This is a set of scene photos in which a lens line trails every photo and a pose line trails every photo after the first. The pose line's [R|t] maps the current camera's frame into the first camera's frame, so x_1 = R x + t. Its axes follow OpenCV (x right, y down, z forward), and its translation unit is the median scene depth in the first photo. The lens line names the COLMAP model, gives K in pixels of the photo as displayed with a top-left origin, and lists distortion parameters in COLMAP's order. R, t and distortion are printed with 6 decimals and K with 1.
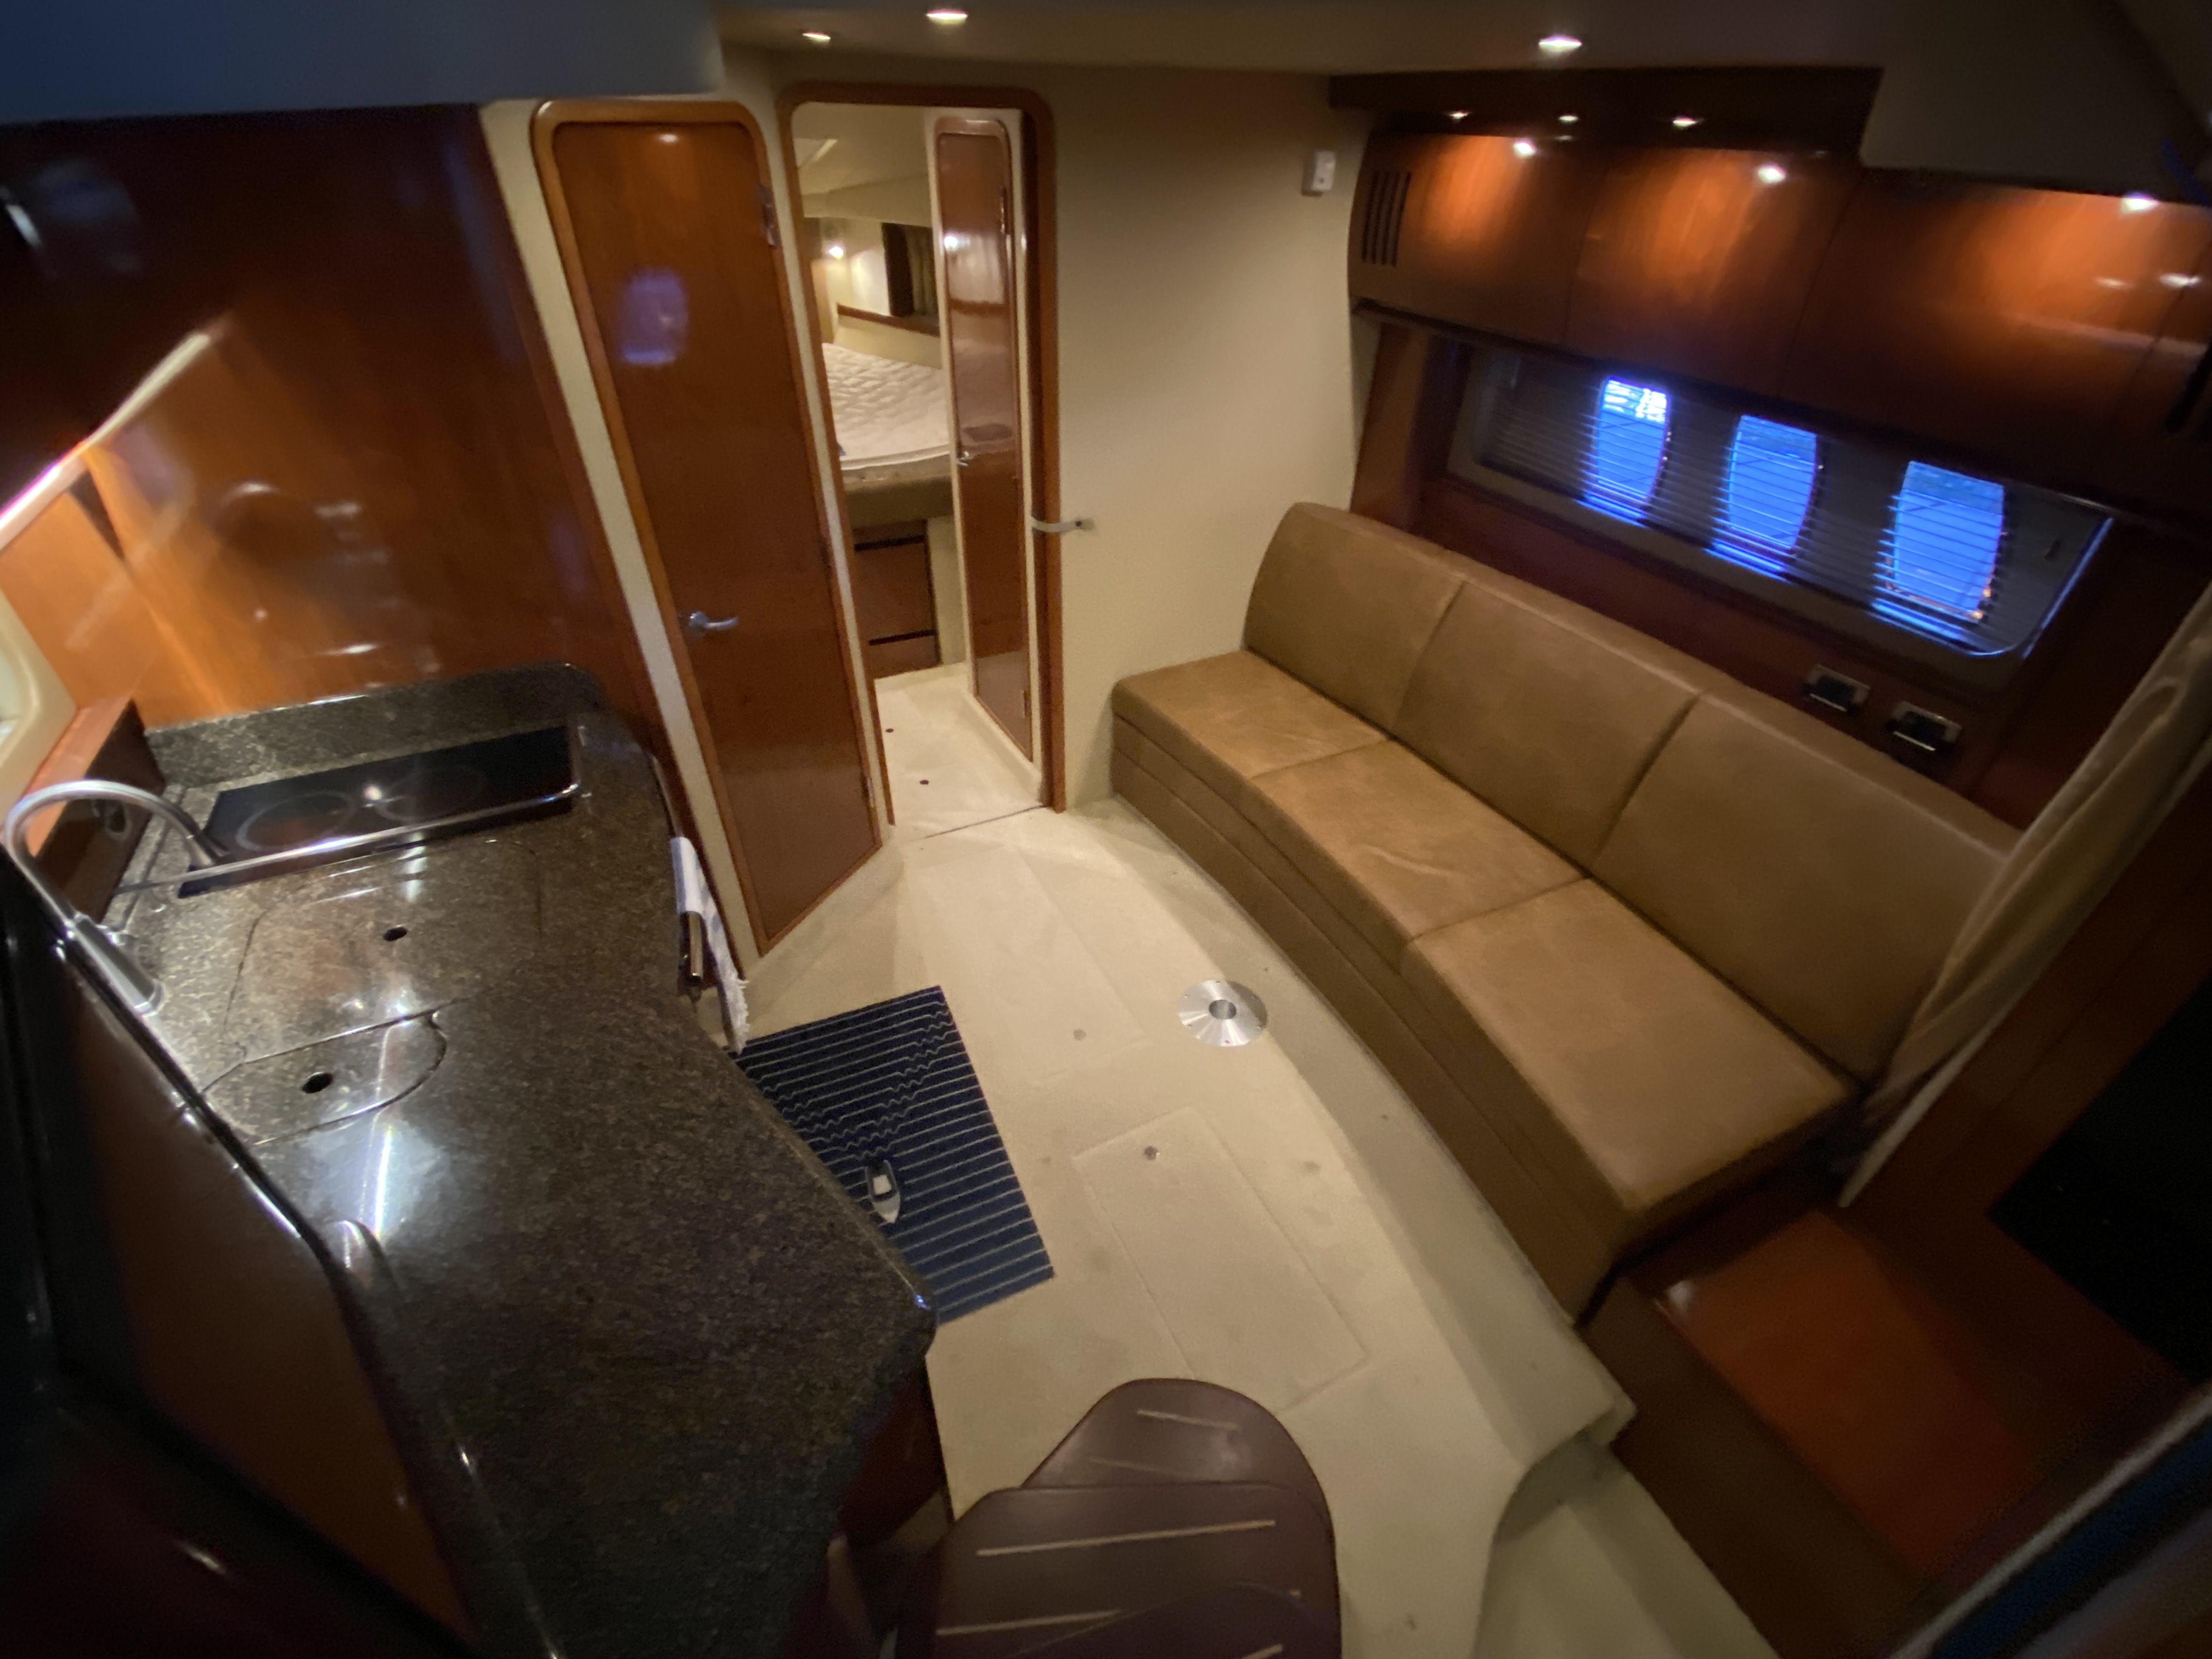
lens RADIAL K [[952.2, 0, 1098.2], [0, 952.2, 825.5], [0, 0, 1]] dist [0.018114, -0.020750]
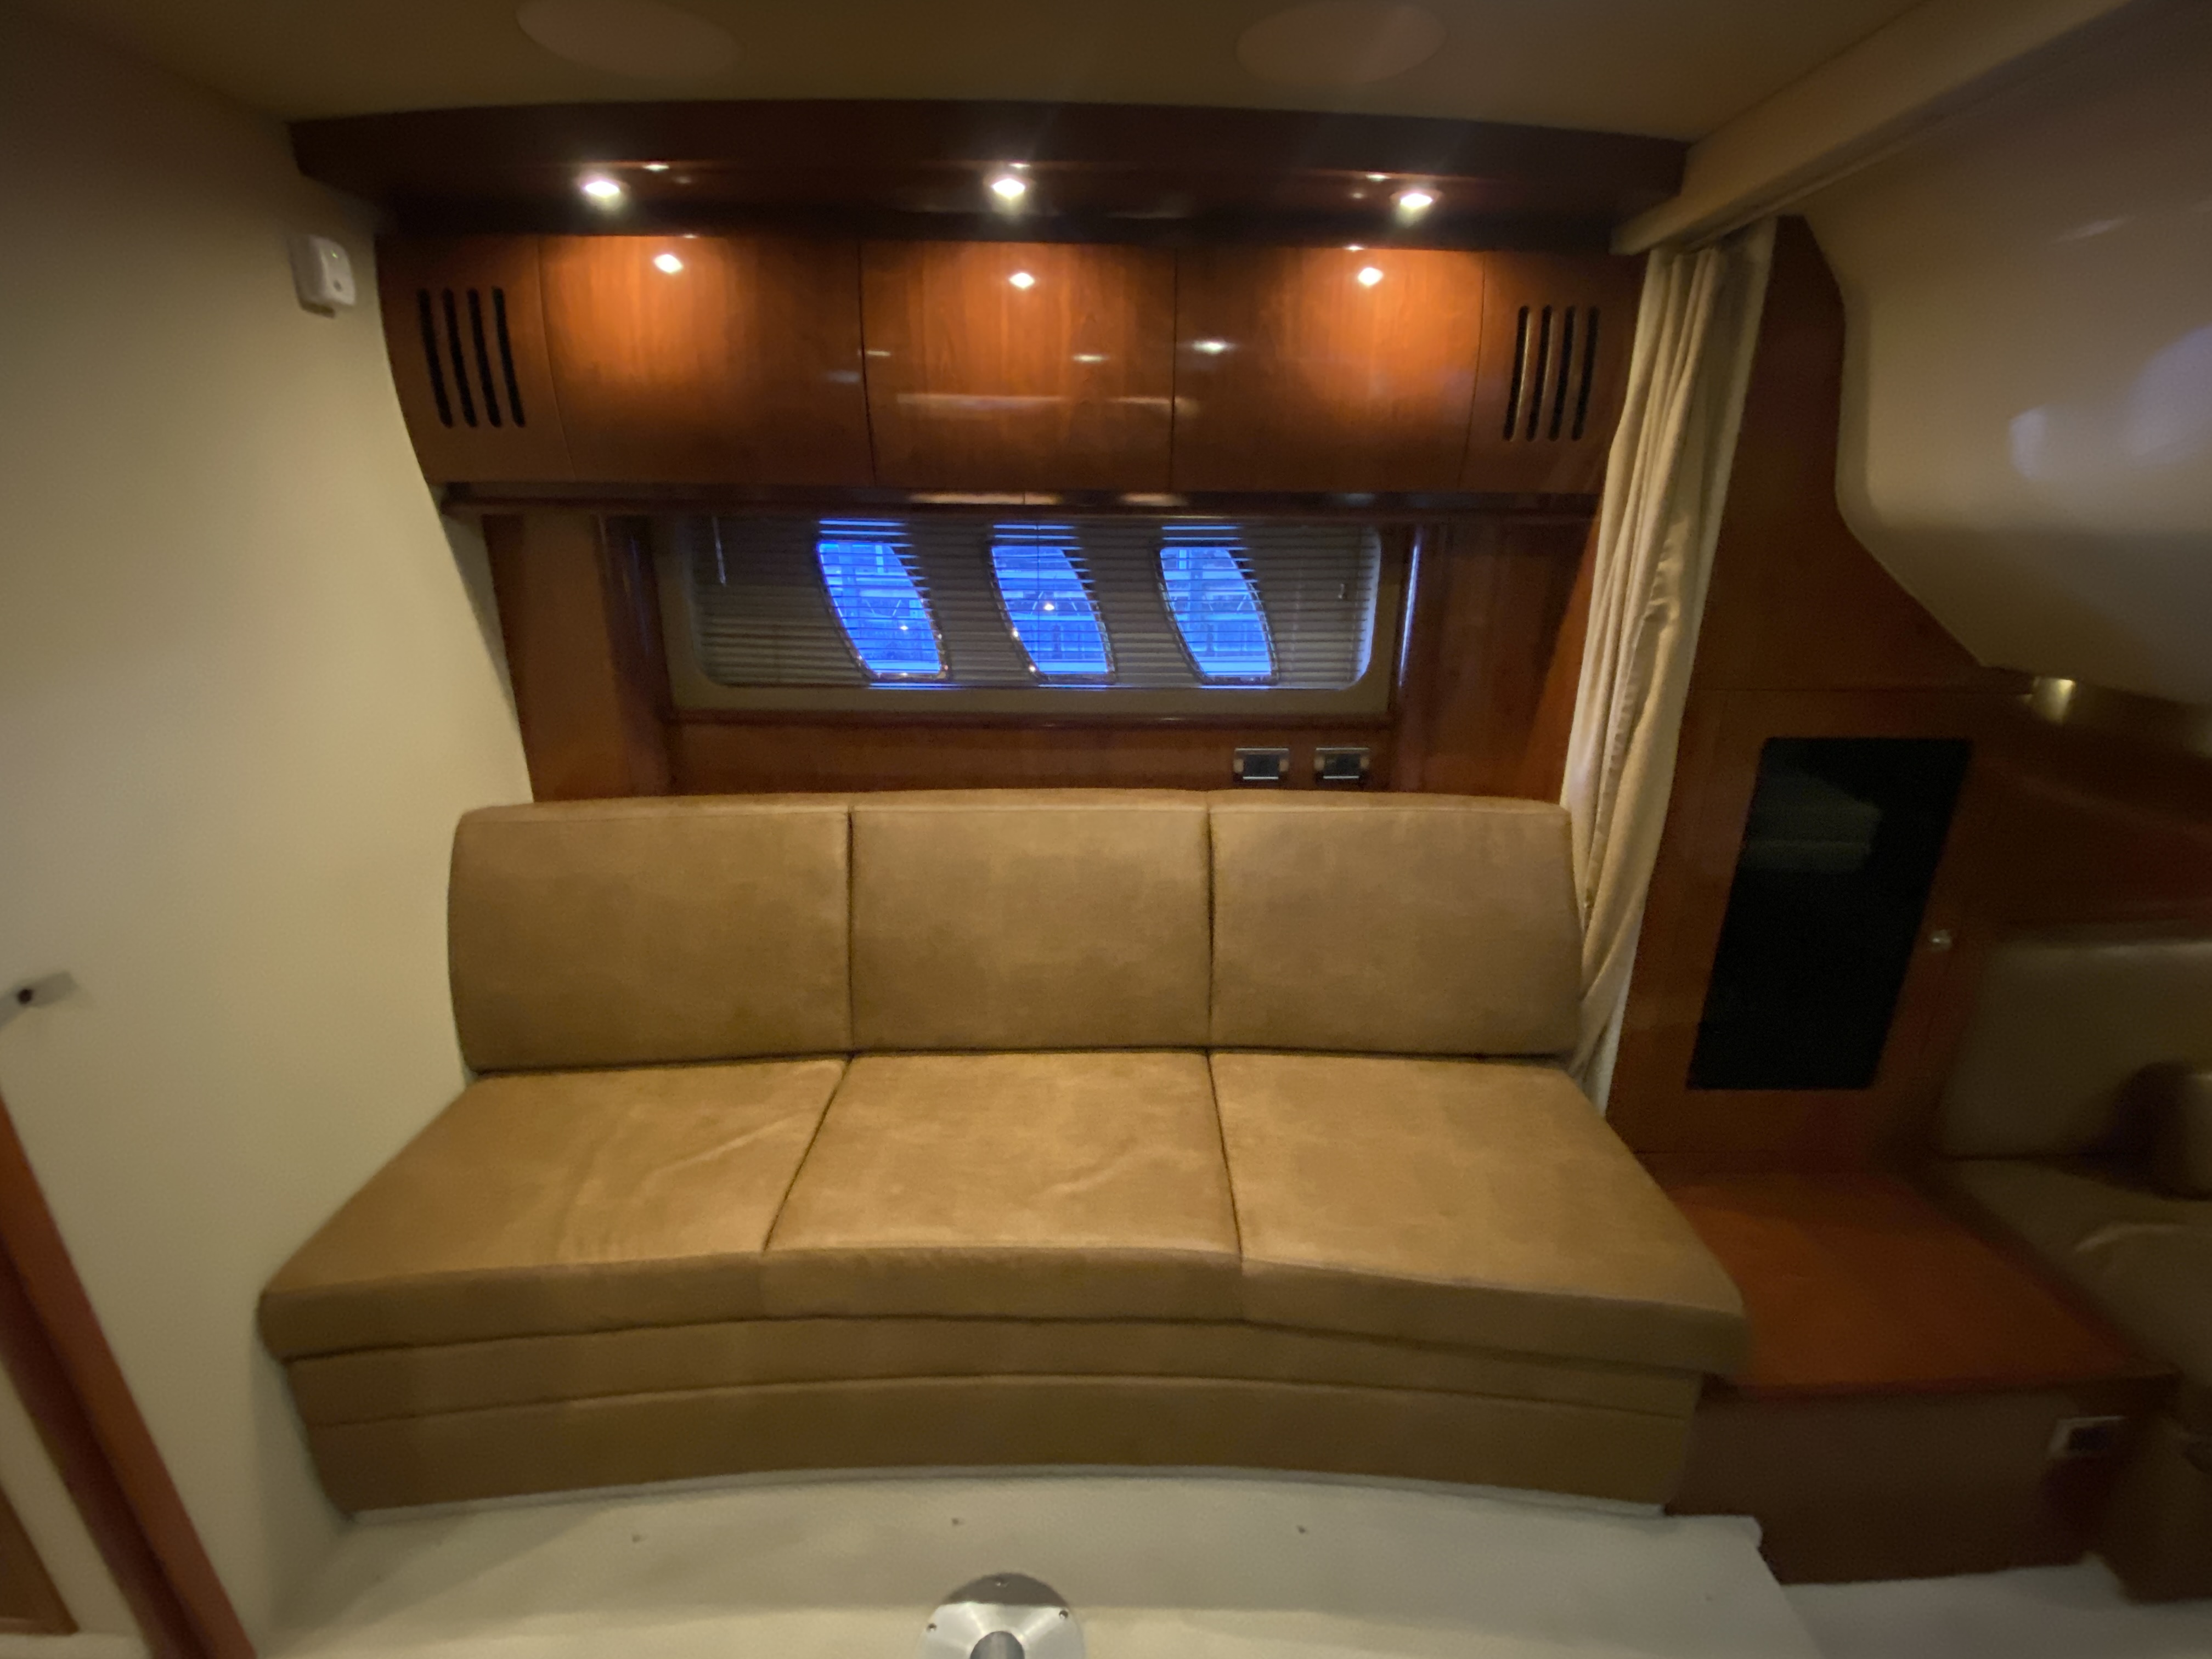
lens RADIAL K [[952.2, 0, 1098.2], [0, 952.2, 825.5], [0, 0, 1]] dist [0.018114, -0.020750]
pose [[0.419715, -0.295829, 0.858094, -0.157036], [0.540690, 0.840838, 0.025415, -0.166853], [-0.729036, 0.453296, 0.512864, 0.512510]]
